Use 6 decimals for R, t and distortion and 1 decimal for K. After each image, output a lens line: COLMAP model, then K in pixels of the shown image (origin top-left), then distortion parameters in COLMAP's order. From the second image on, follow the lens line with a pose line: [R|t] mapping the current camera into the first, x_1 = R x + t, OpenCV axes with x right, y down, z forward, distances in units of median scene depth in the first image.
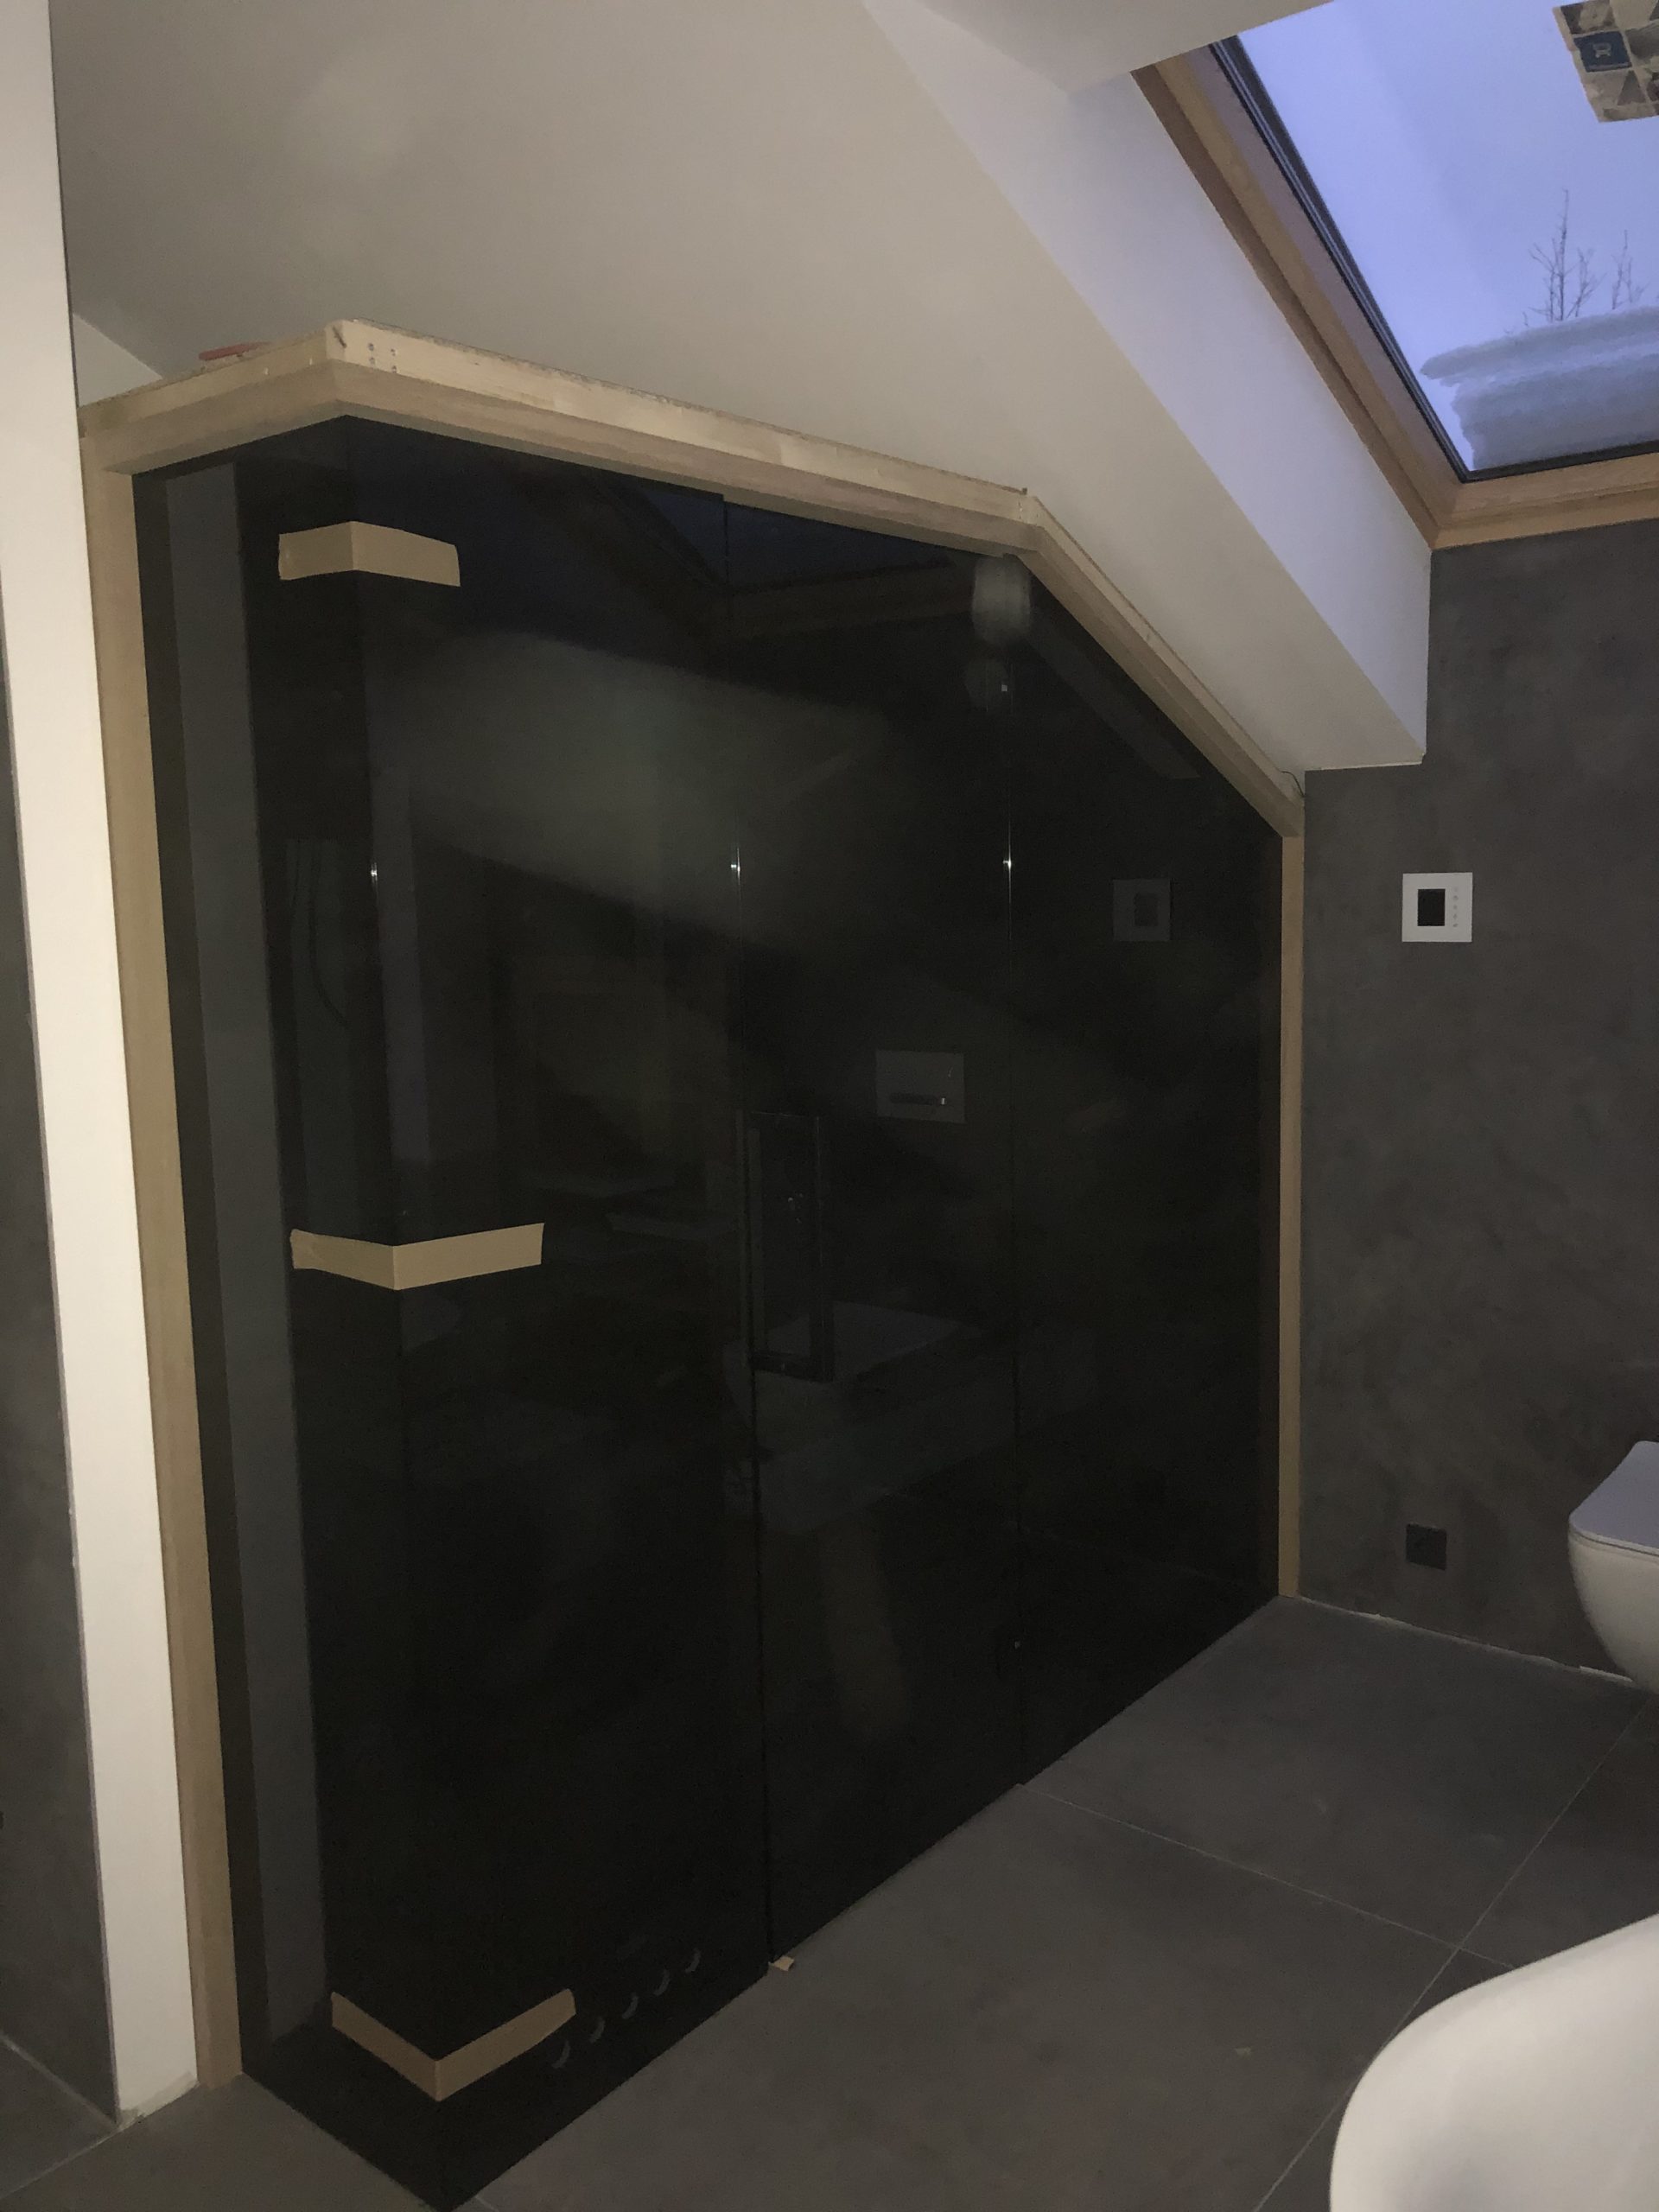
lens RADIAL K [[1816.5, 0, 773.1], [0, 1816.5, 1106.6], [0, 0, 1]] dist [0.001871, -0.001320]
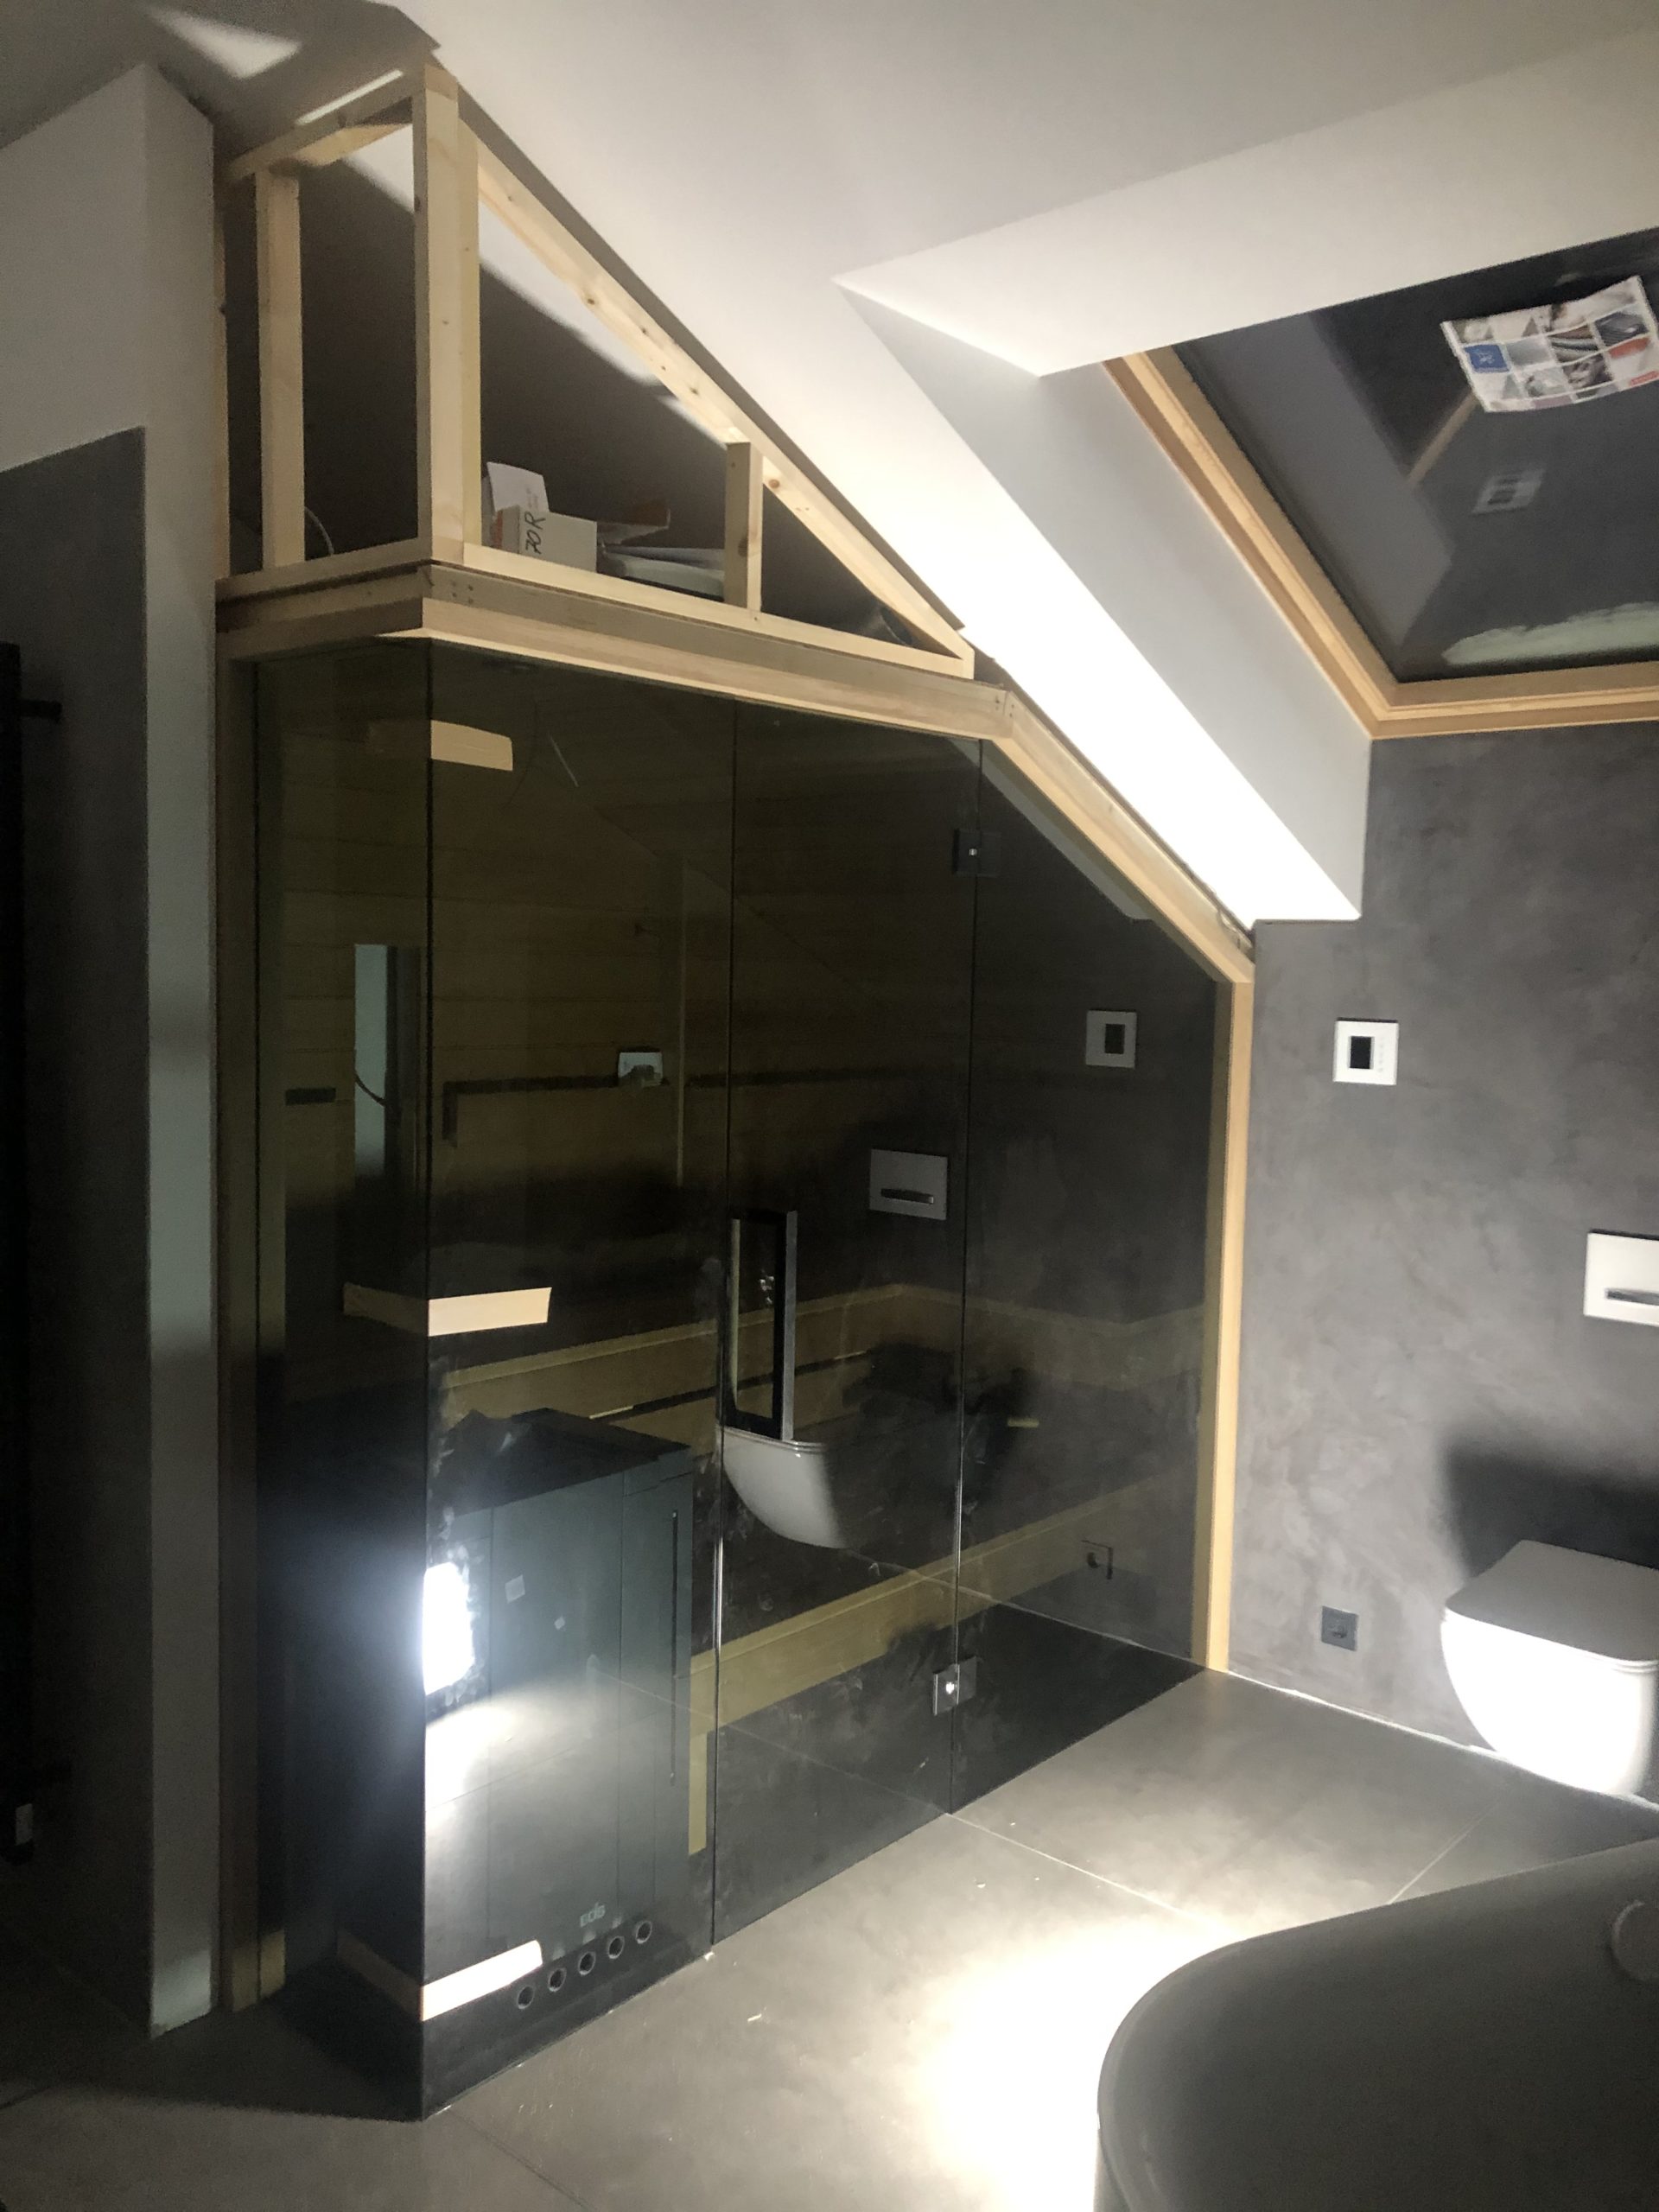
lens RADIAL K [[1778.6, 0, 686.0], [0, 1778.6, 1105.6], [0, 0, 1]] dist [-0.002958, -0.001493]
pose [[0.995691, 0.051430, -0.077171, 0.035389], [-0.054627, 0.997709, -0.039900, -0.011050], [0.074942, 0.043944, 0.996219, -0.132725]]
